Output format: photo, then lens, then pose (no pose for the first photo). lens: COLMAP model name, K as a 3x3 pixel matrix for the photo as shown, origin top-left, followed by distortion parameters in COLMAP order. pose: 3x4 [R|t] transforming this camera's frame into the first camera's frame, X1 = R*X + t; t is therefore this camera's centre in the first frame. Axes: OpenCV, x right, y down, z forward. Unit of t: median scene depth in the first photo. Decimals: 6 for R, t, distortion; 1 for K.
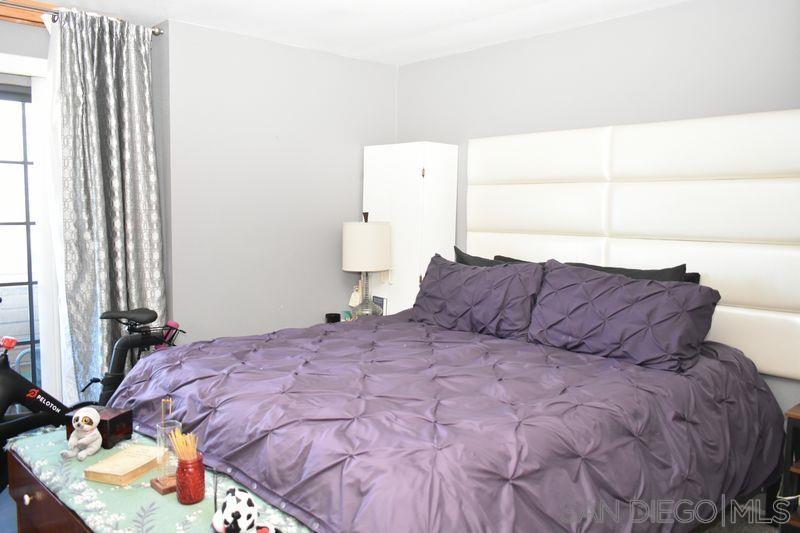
lens RADIAL K [[656.0, 0, 402.3], [0, 656.0, 267.0], [0, 0, 1]] dist [0.004733, 0.006146]
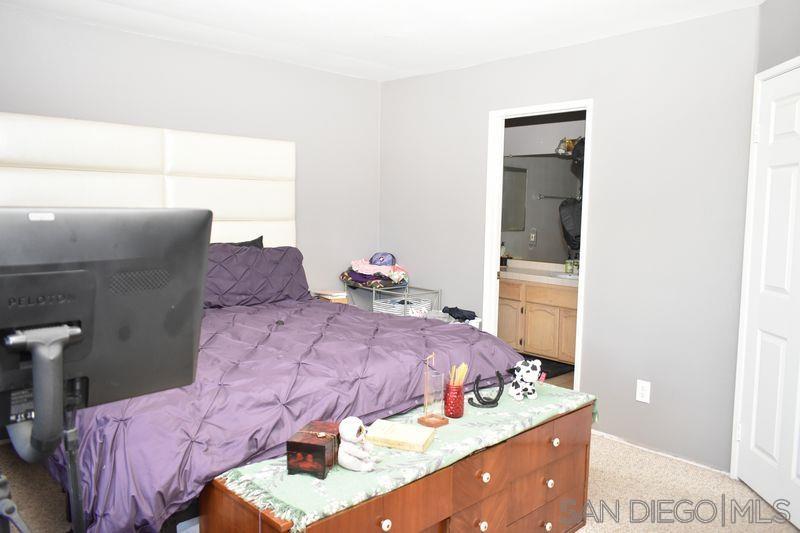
lens RADIAL K [[620.7, 0, 399.7], [0, 620.7, 265.0], [0, 0, 1]] dist [-0.017233, 0.014227]
pose [[-0.003598, -0.098110, 0.995169, -0.991273], [0.073991, 0.992422, 0.098106, -0.054257], [-0.997252, 0.073986, 0.003689, 0.689732]]
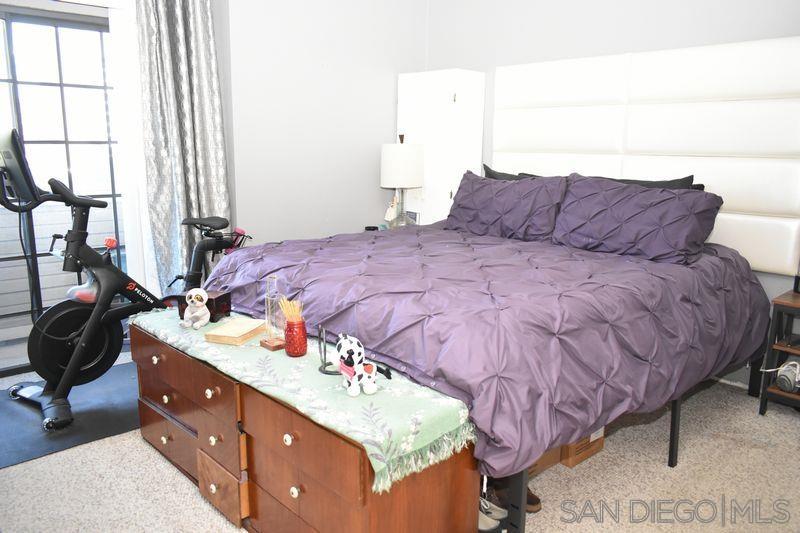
lens RADIAL K [[620.7, 0, 399.1], [0, 620.7, 269.0], [0, 0, 1]] dist [-0.017233, 0.014227]
pose [[0.999953, 0.000997, -0.009643, -0.072851], [0.000073, 0.993902, 0.110271, 0.040049], [0.009694, -0.110266, 0.993855, -0.098019]]
